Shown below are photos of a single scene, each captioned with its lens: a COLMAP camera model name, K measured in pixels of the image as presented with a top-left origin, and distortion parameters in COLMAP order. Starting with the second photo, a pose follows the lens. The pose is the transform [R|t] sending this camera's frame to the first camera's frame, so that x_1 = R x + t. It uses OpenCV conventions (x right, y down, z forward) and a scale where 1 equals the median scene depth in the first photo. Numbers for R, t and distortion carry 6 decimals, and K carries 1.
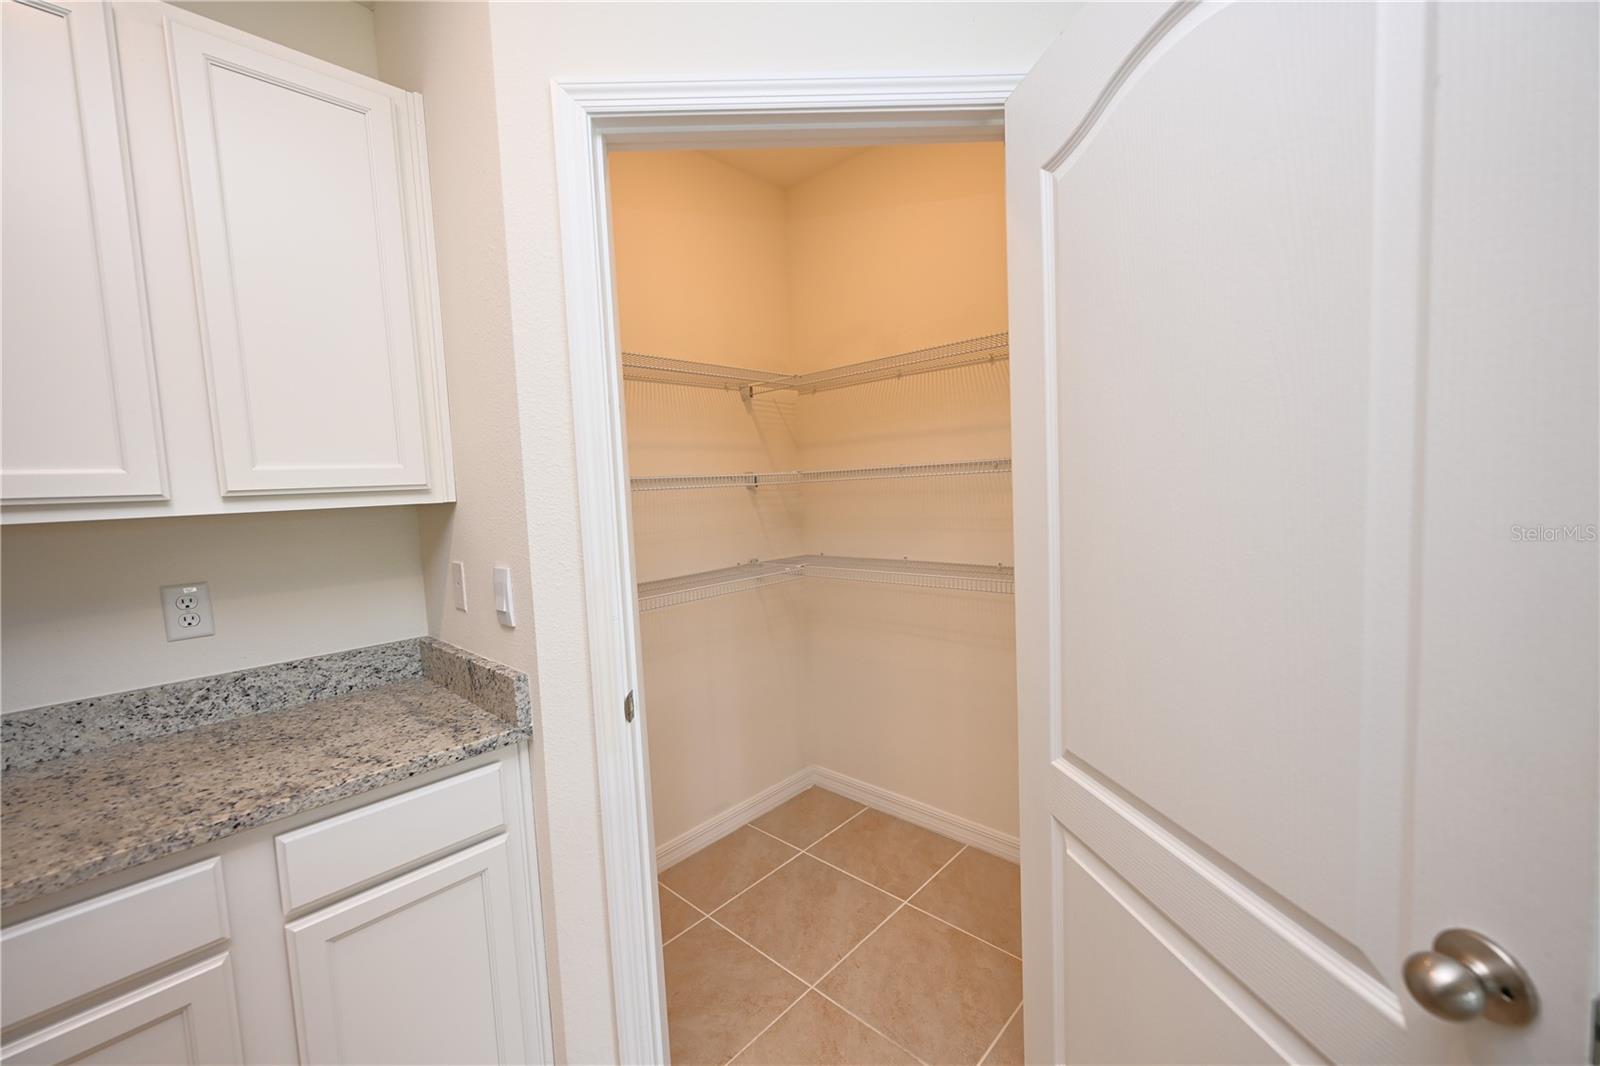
lens RADIAL K [[631.8, 0, 796.2], [0, 631.8, 534.1], [0, 0, 1]] dist [0.001322, -0.000107]
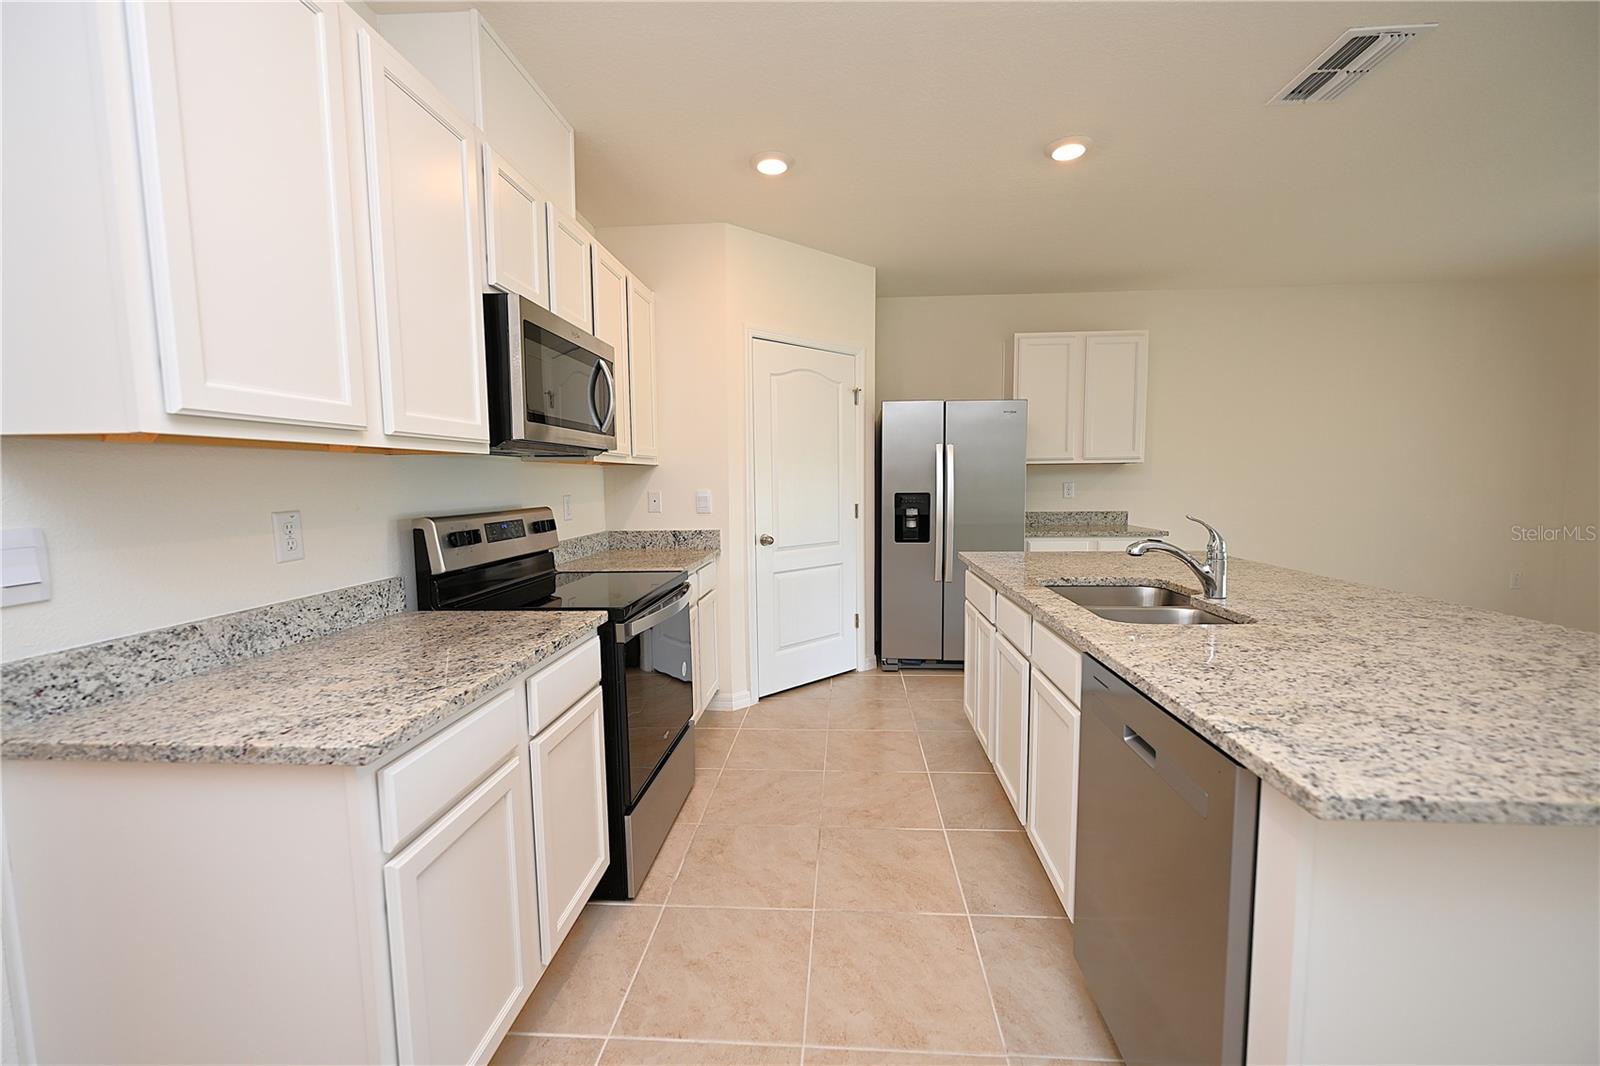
lens RADIAL K [[631.8, 0, 811.8], [0, 631.8, 540.7], [0, 0, 1]] dist [0.001322, -0.000107]
pose [[0.772409, -0.026197, 0.634585, -1.733675], [0.027535, 0.999591, 0.007750, 0.247753], [-0.634528, 0.011487, 0.772814, -1.256582]]
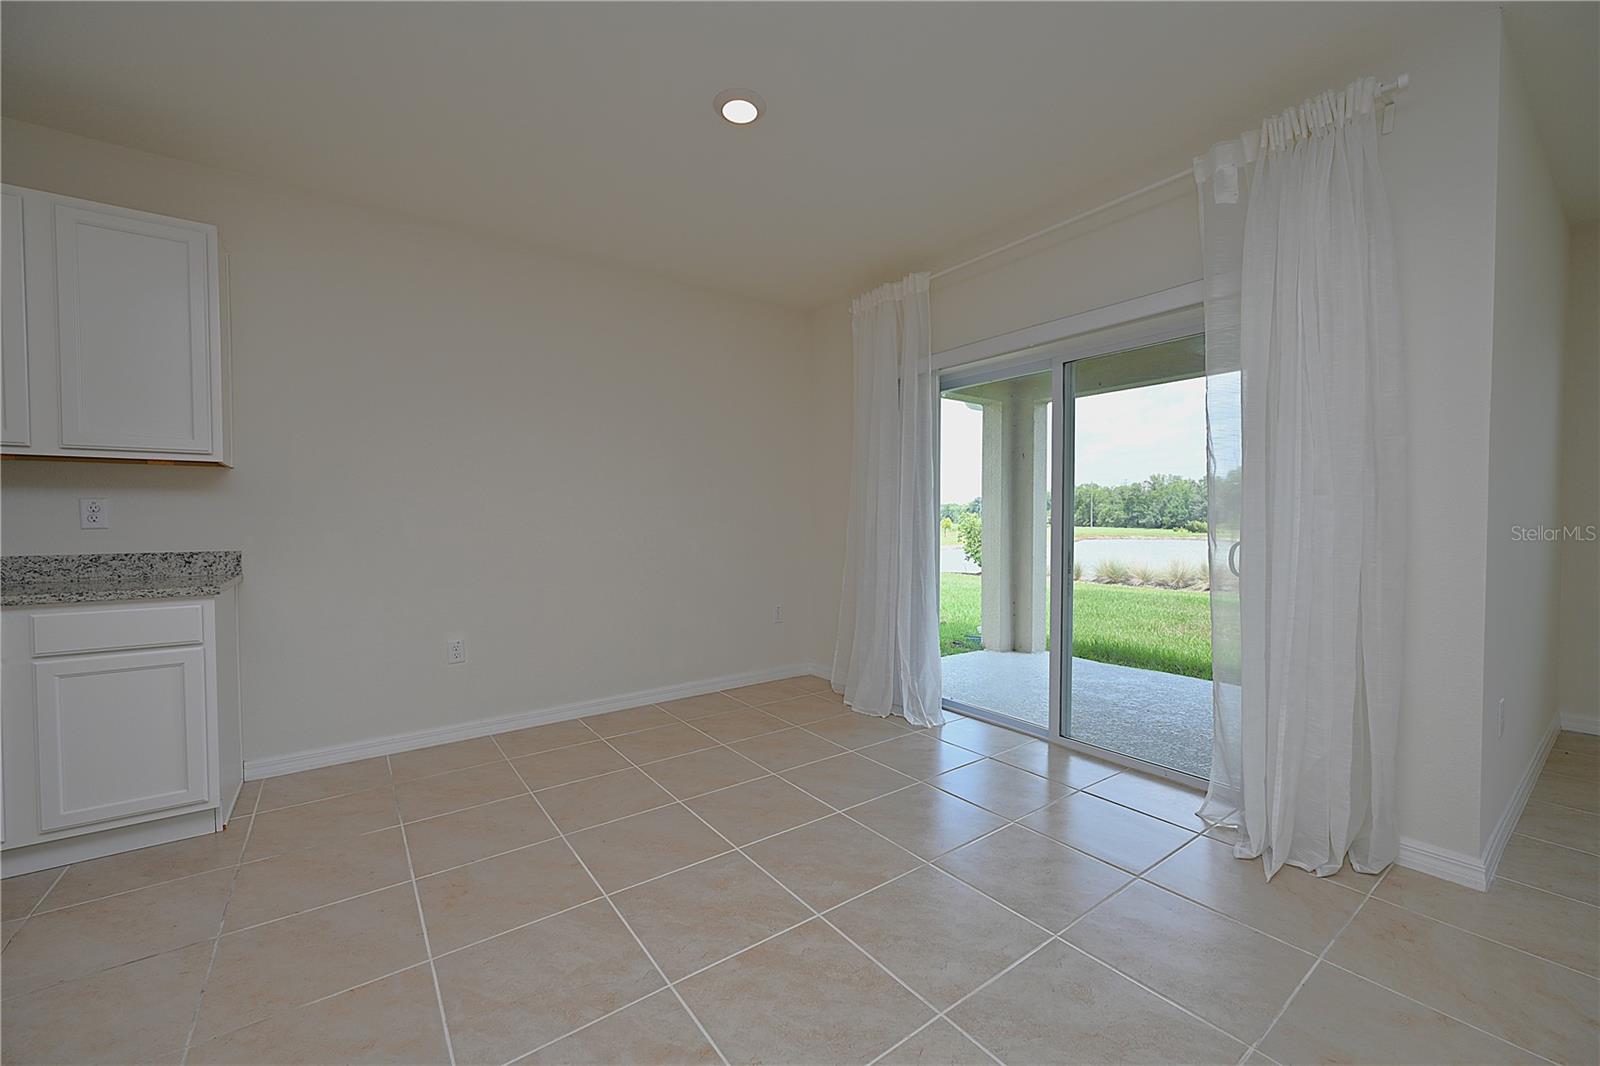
lens RADIAL K [[631.8, 0, 804.6], [0, 631.8, 538.9], [0, 0, 1]] dist [0.001322, -0.000107]
pose [[0.186935, 0.014497, 0.982265, 0.225016], [0.075558, 0.996717, -0.029090, 0.314311], [-0.979462, 0.079656, 0.185226, -1.769934]]
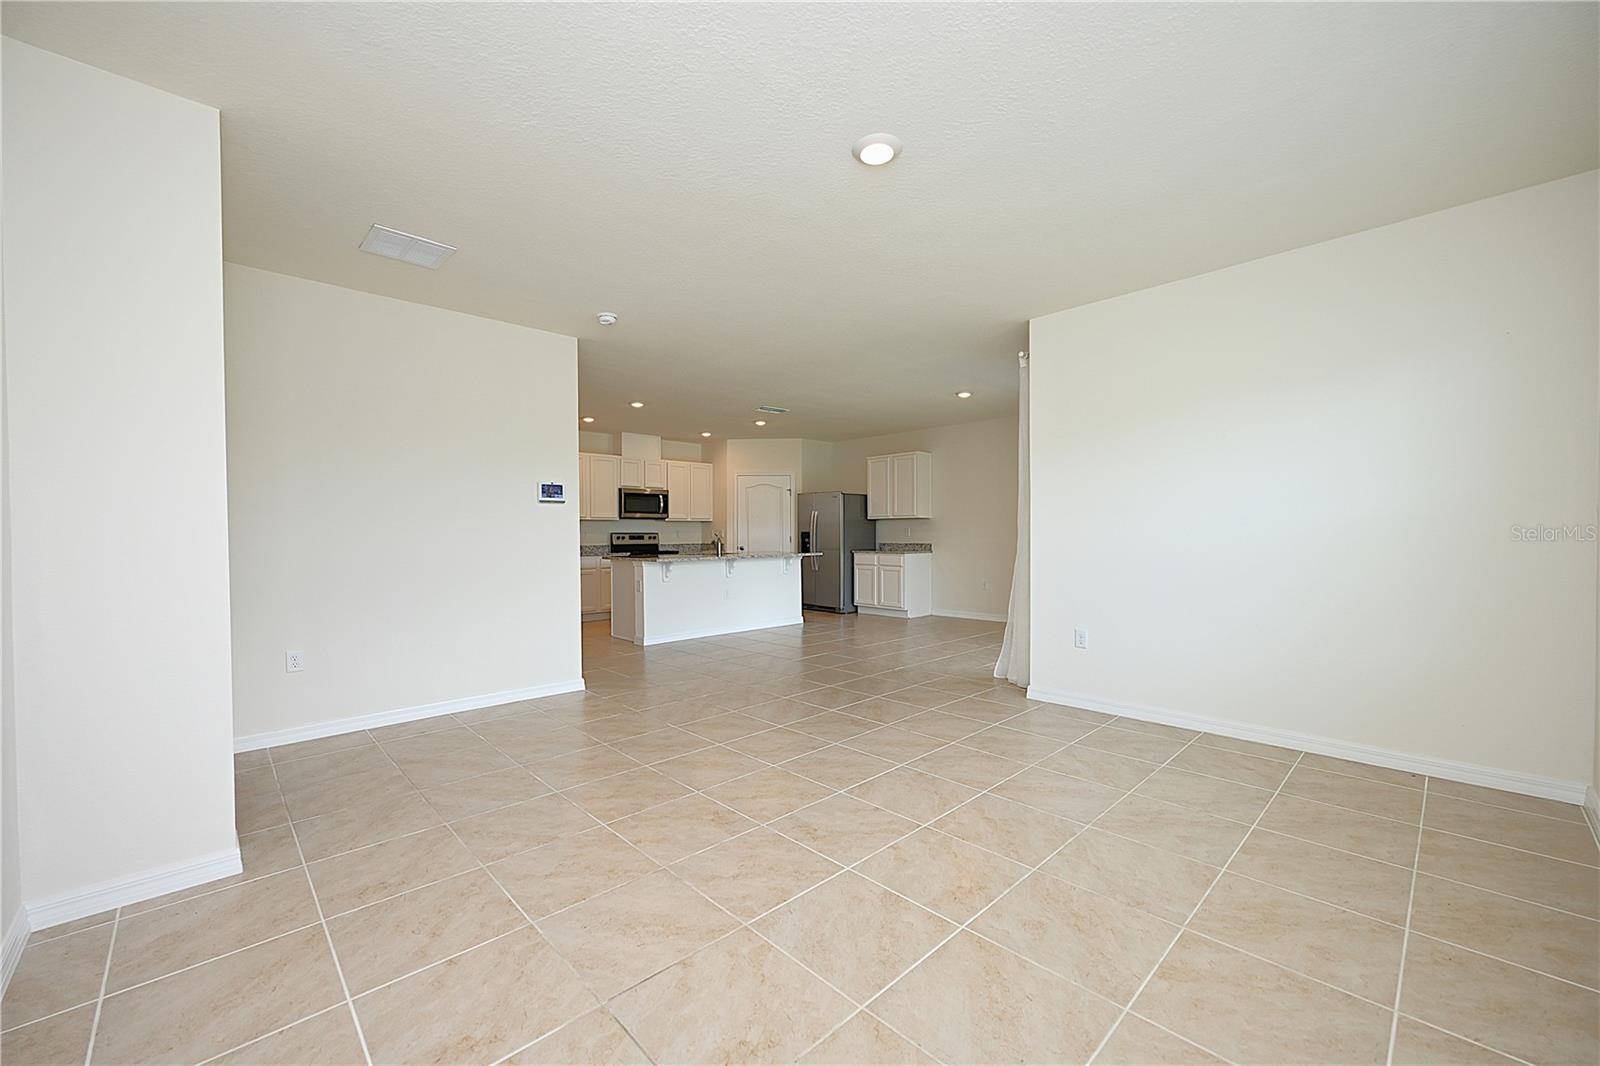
lens RADIAL K [[631.8, 0, 799.6], [0, 631.8, 532.7], [0, 0, 1]] dist [0.001322, -0.000107]
pose [[0.995268, 0.037404, -0.089685, 1.087961], [-0.045745, 0.994631, -0.092827, 0.720860], [0.085731, 0.096490, 0.991635, -6.176390]]
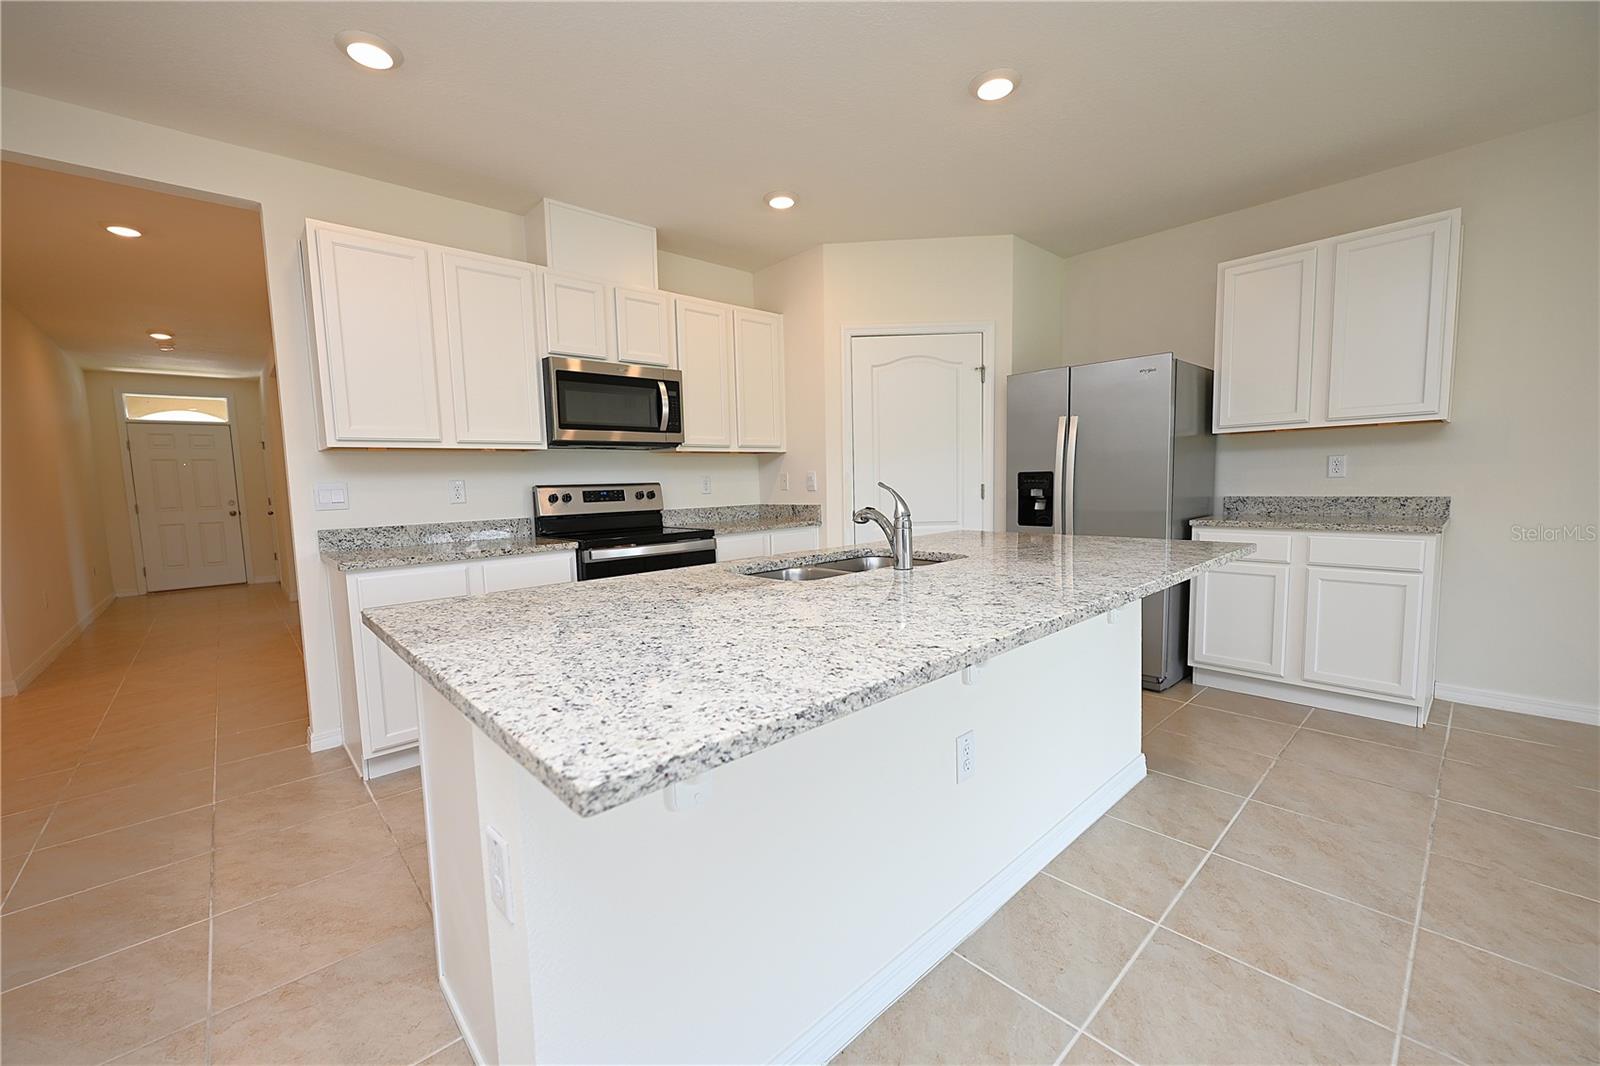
lens RADIAL K [[631.8, 0, 796.7], [0, 631.8, 539.0], [0, 0, 1]] dist [0.001322, -0.000107]
pose [[0.996581, 0.026135, -0.078377, -0.278872], [-0.024864, 0.999544, 0.017145, 0.328151], [0.078789, -0.015138, 0.996776, -2.078239]]
